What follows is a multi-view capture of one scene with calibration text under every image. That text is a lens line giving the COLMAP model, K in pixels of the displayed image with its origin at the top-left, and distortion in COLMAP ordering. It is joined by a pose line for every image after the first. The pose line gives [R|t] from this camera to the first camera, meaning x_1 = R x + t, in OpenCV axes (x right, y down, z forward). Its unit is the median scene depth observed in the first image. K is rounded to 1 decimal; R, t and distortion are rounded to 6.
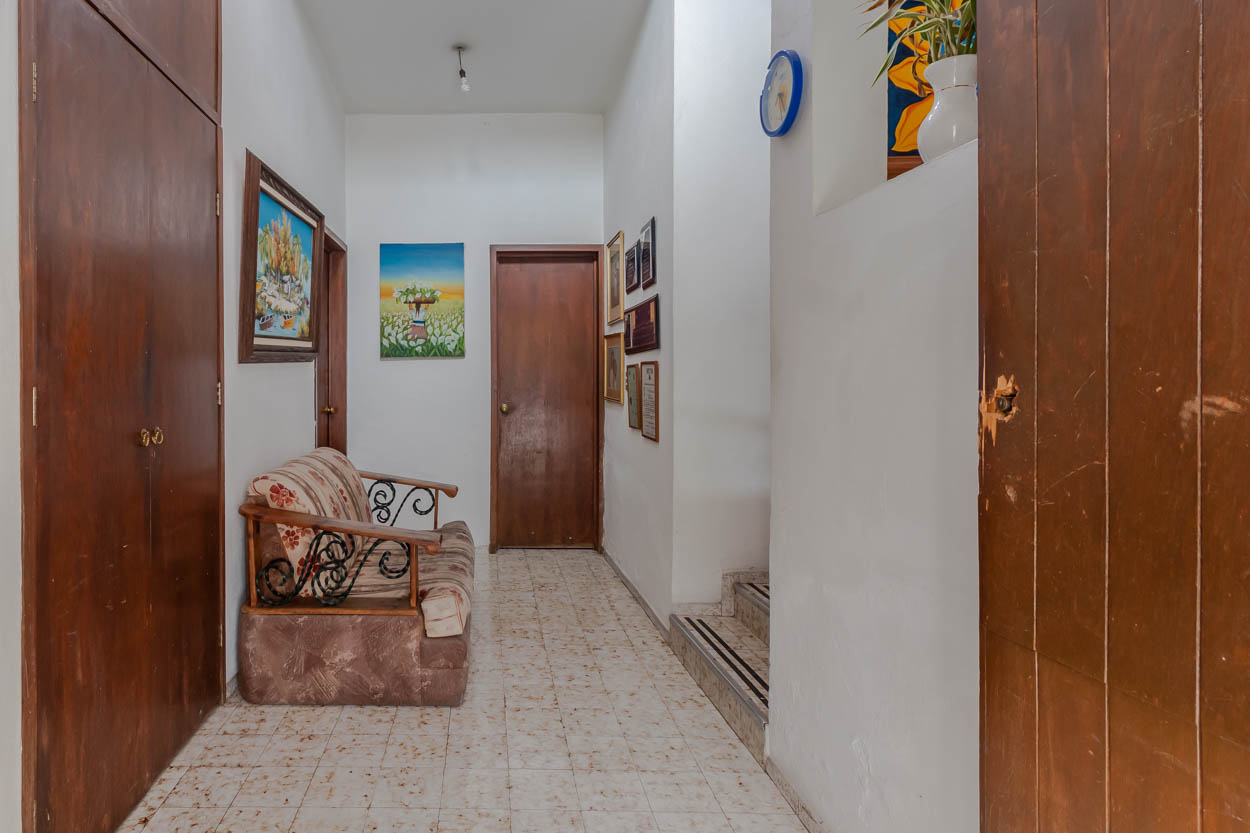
lens RADIAL K [[756.4, 0, 624.7], [0, 756.4, 400.2], [0, 0, 1]] dist [-0.000716, -0.000363]
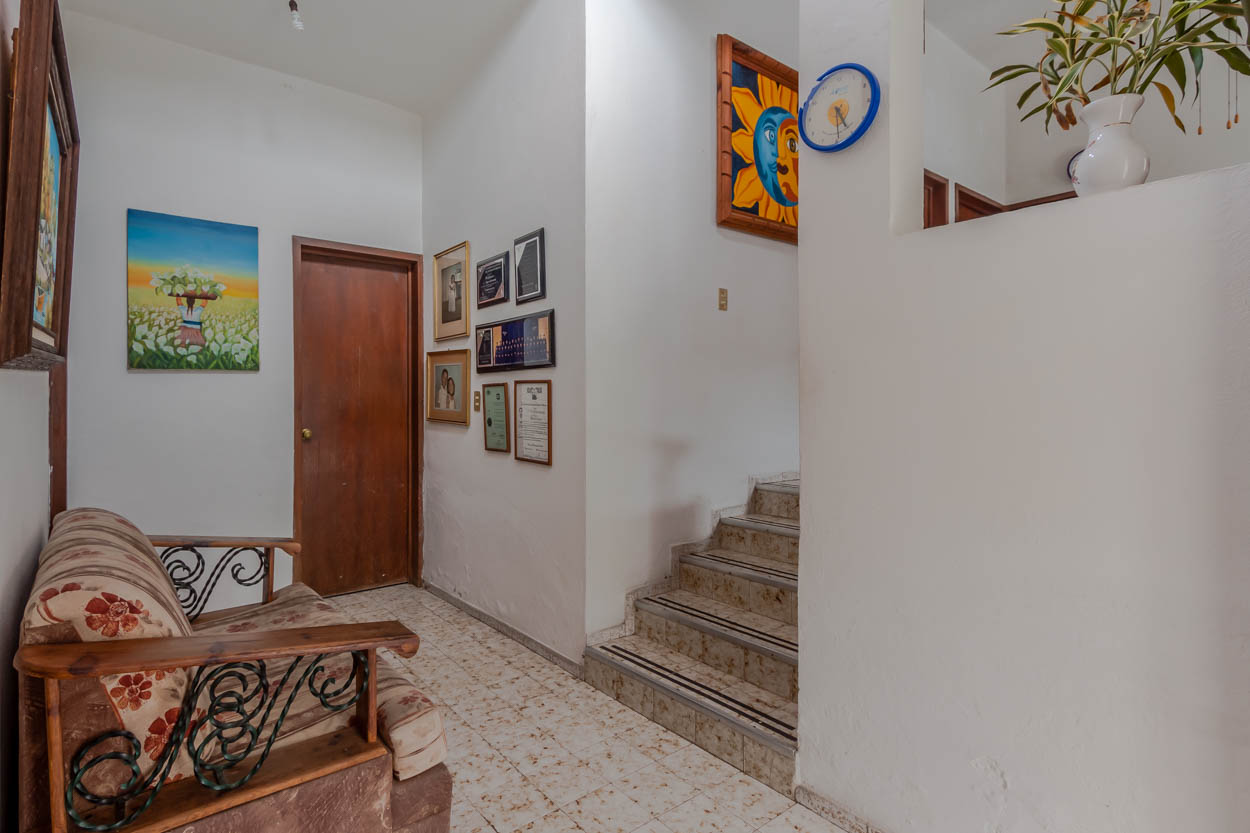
lens RADIAL K [[584.2, 0, 623.0], [0, 584.2, 409.1], [0, 0, 1]] dist [0.001166, -0.001068]
pose [[0.832750, -0.008697, 0.553581, -0.258481], [0.014899, 0.999867, -0.006705, -0.008064], [-0.553449, 0.013832, 0.832768, 0.306909]]
